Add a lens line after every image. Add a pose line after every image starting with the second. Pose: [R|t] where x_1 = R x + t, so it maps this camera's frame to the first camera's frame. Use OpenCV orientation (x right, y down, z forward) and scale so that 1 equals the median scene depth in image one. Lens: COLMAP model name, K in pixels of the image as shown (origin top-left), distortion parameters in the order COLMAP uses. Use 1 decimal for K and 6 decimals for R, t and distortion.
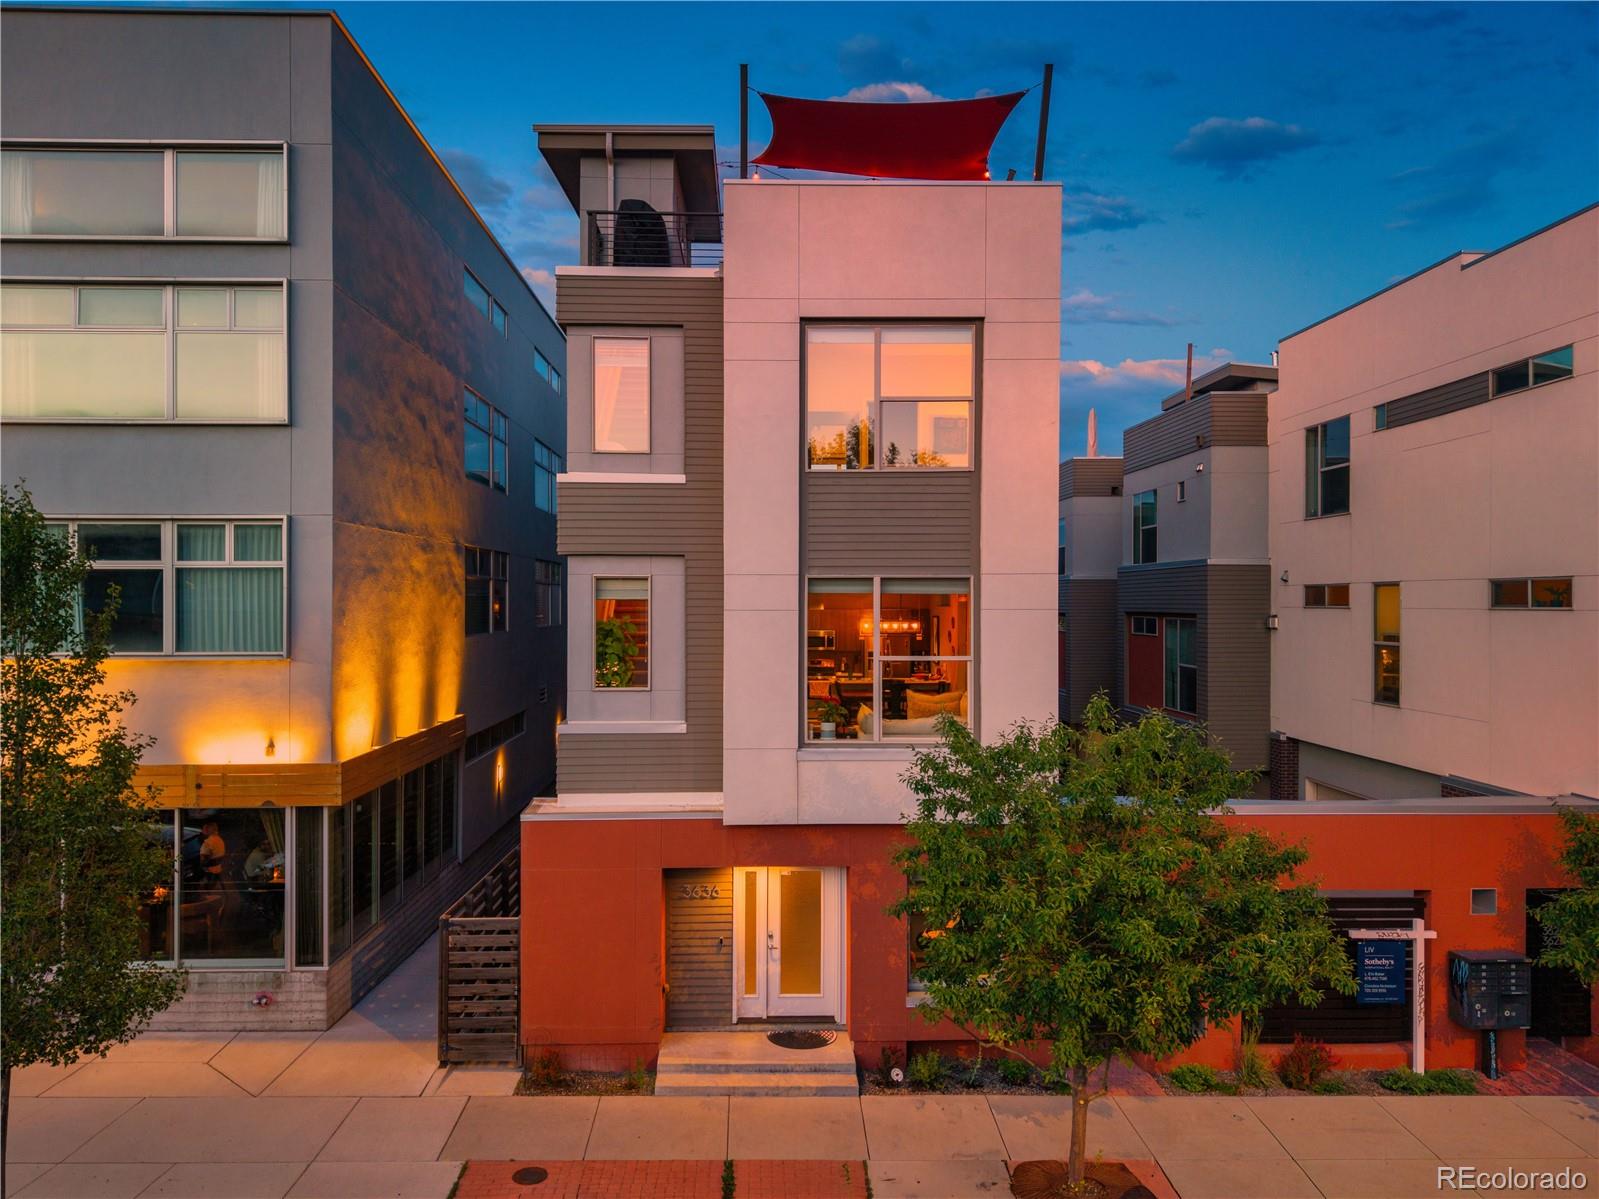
lens RADIAL K [[1120.0, 0, 857.1], [0, 1120.0, 605.1], [0, 0, 1]] dist [-0.083812, -0.003680]
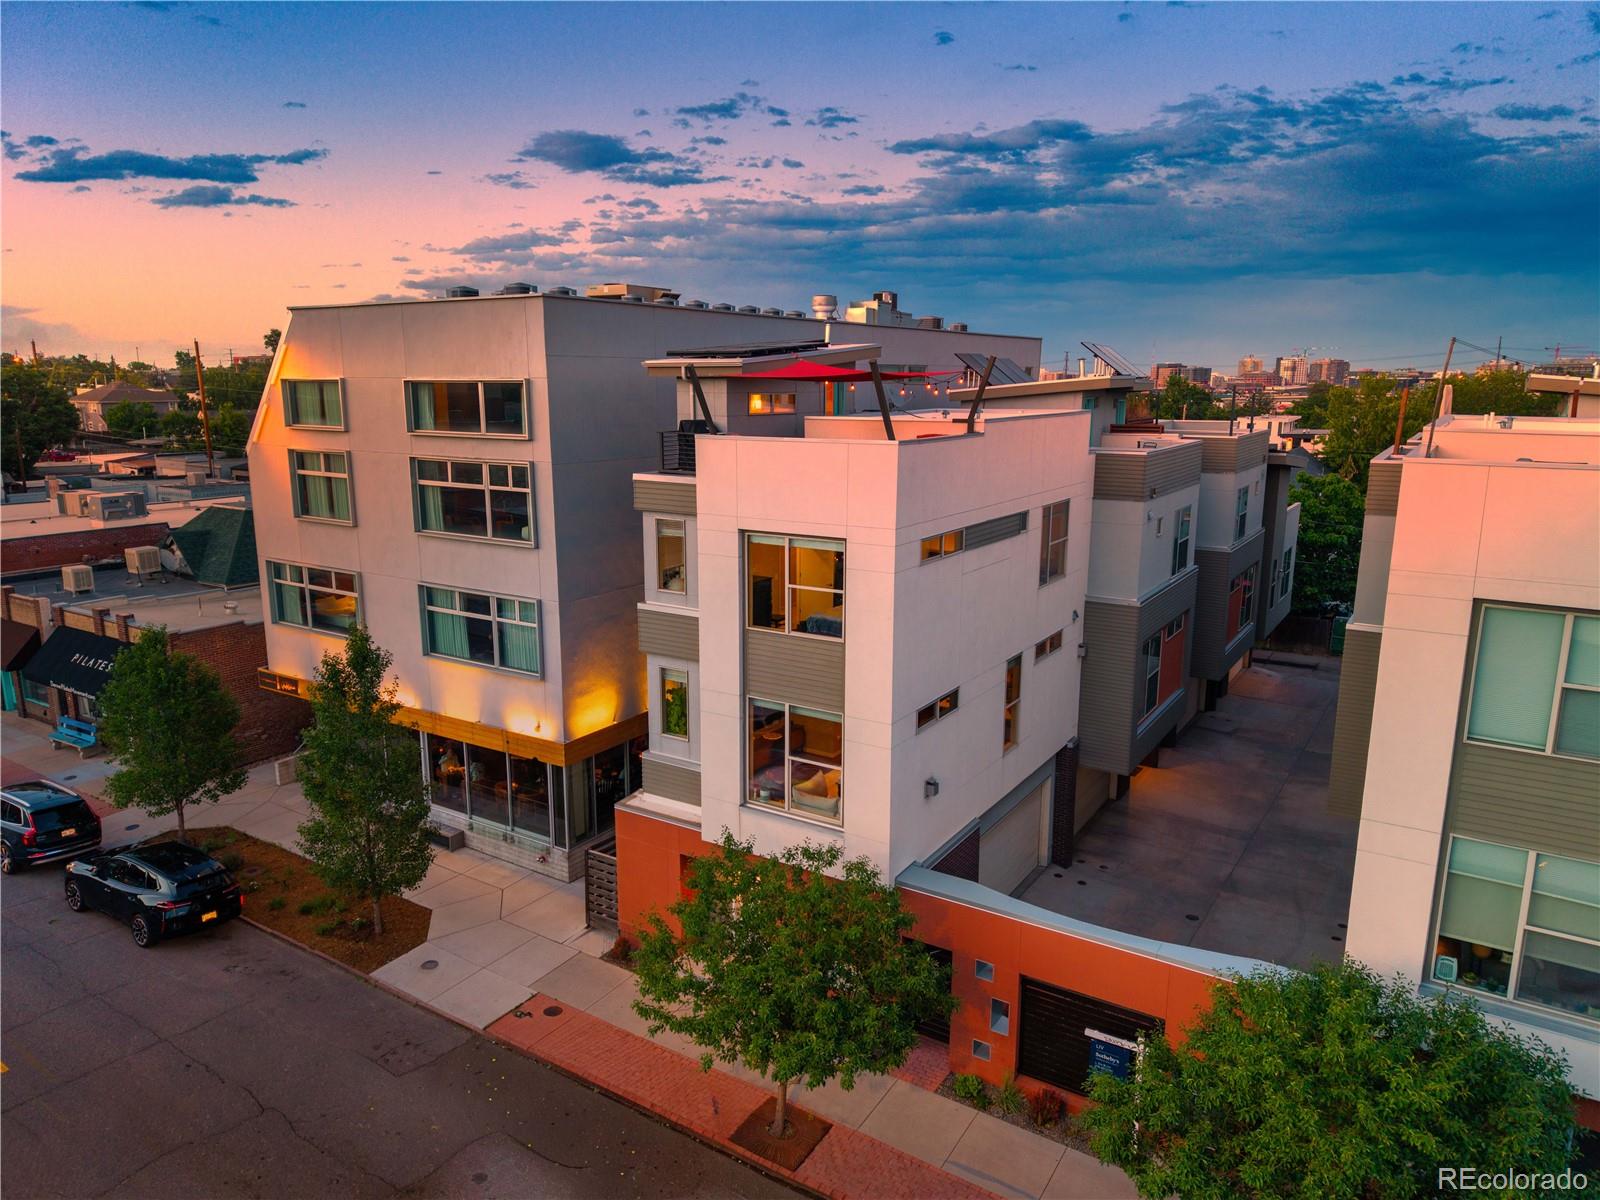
lens RADIAL K [[1070.3, 0, 850.6], [0, 1070.3, 595.2], [0, 0, 1]] dist [-0.013022, -0.003712]
pose [[0.832225, 0.119422, -0.541424, 0.801782], [-0.011674, 0.980085, 0.198234, -0.431889], [0.554315, -0.158654, 0.817046, -0.105405]]
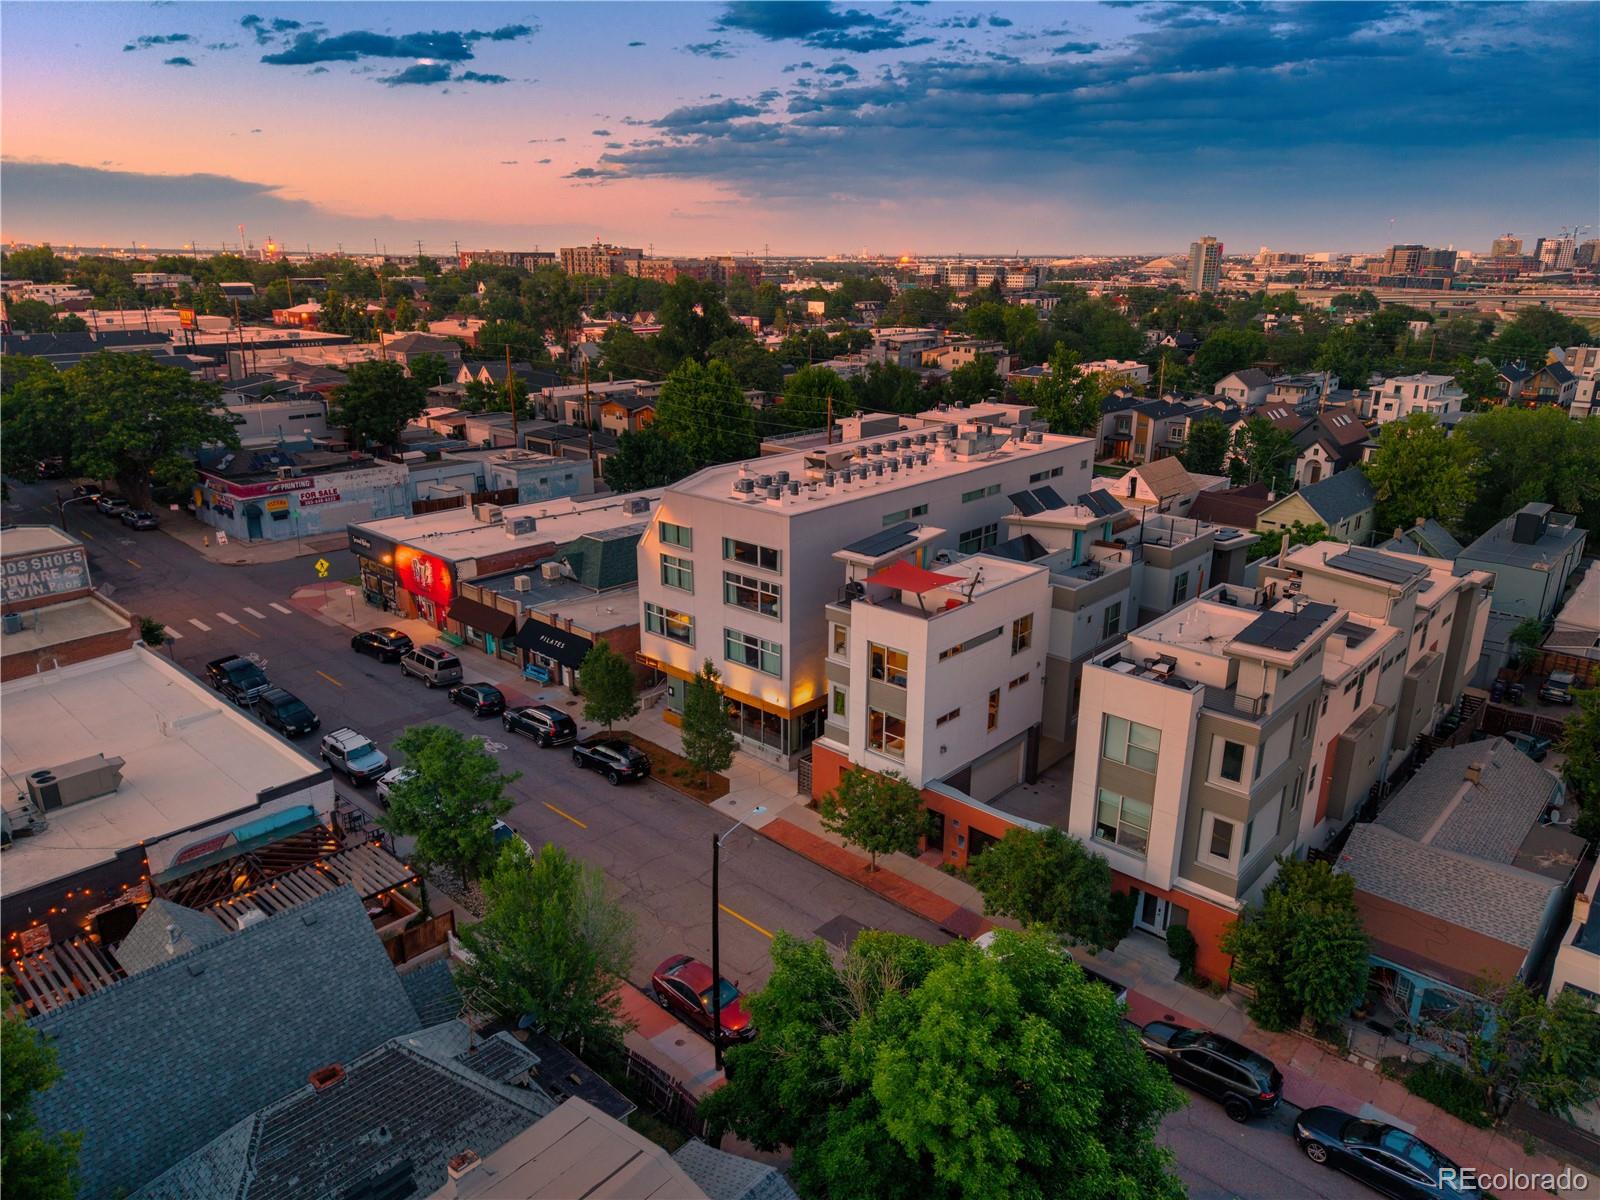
lens RADIAL K [[1120.7, 0, 857.7], [0, 1120.7, 605.6], [0, 0, 1]] dist [-0.083812, -0.003680]
pose [[0.727469, 0.231829, -0.645790, 2.134307], [-0.021909, 0.948560, 0.315839, -1.442859], [0.685791, -0.215614, 0.695127, -1.476719]]
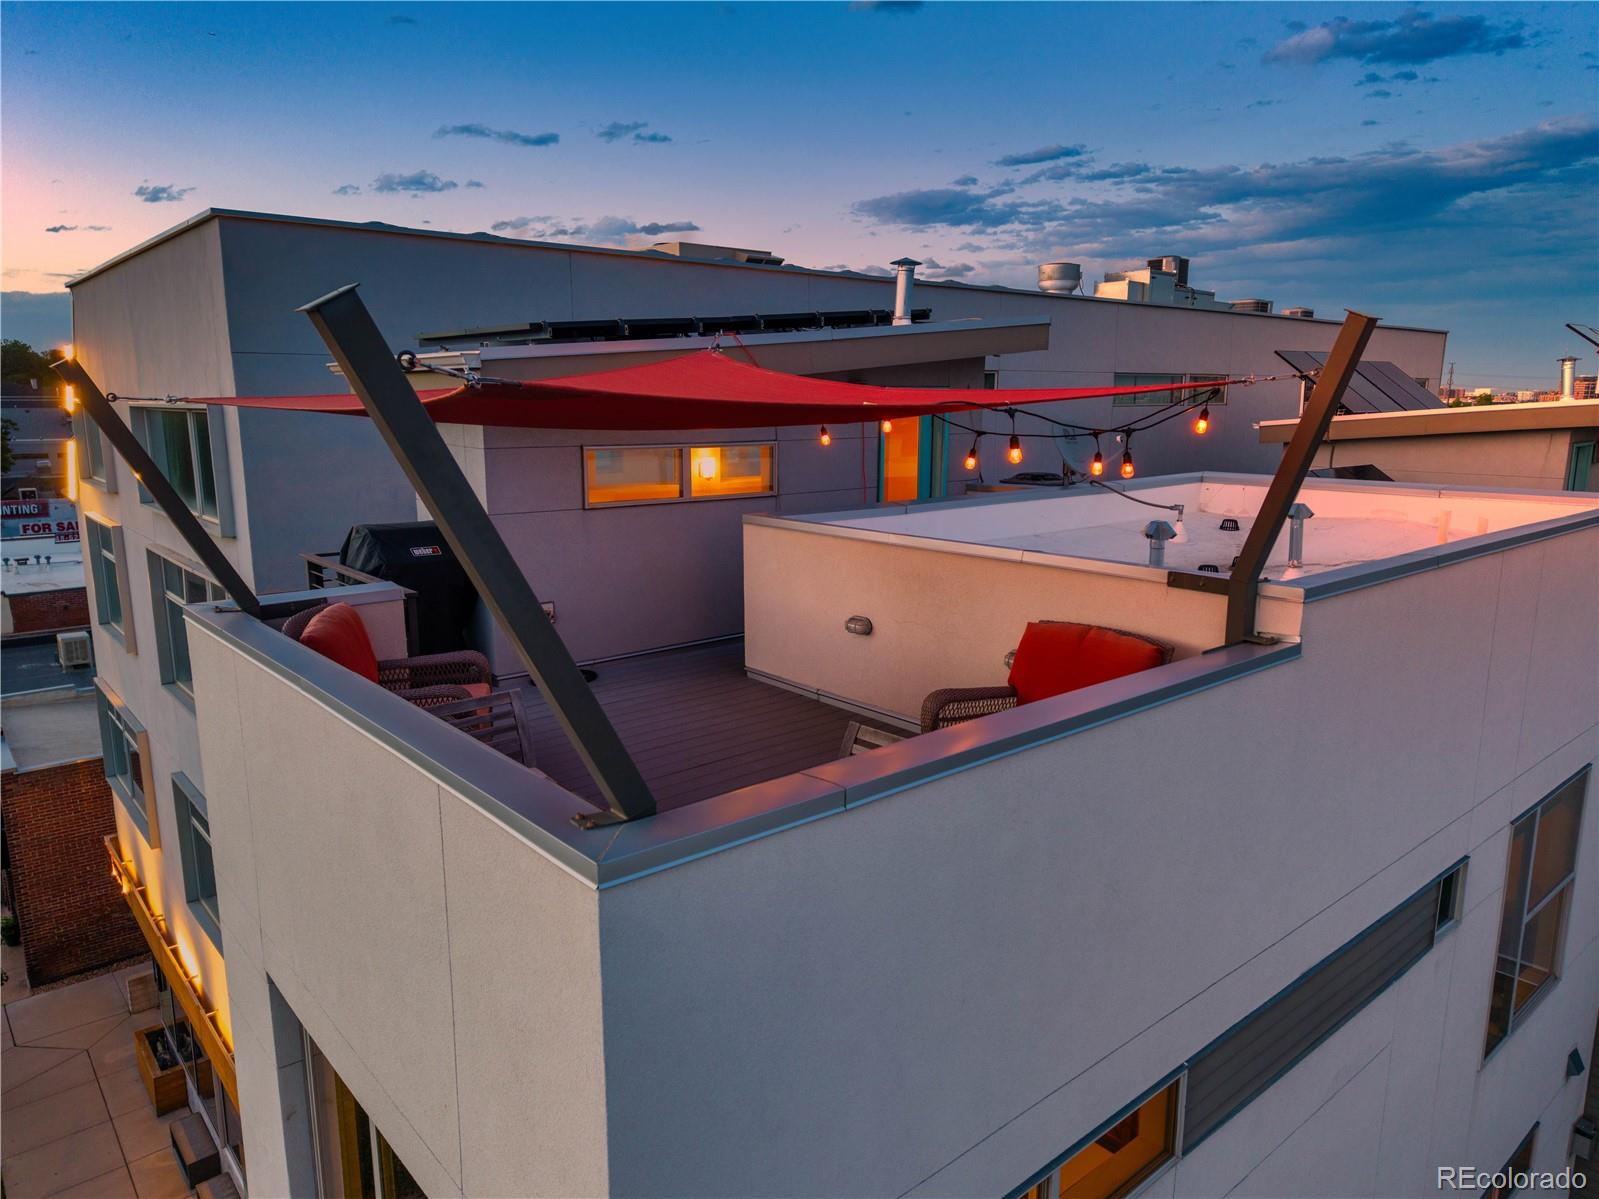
lens RADIAL K [[1070.0, 0, 799.5], [0, 1070.0, 599.5], [0, 0, 1]] dist [0.058960, -0.071080]
pose [[0.602976, 0.155355, -0.782486, 0.327755], [-0.004839, 0.981549, 0.191148, -0.442783], [0.797745, -0.111471, 0.592602, 0.852300]]
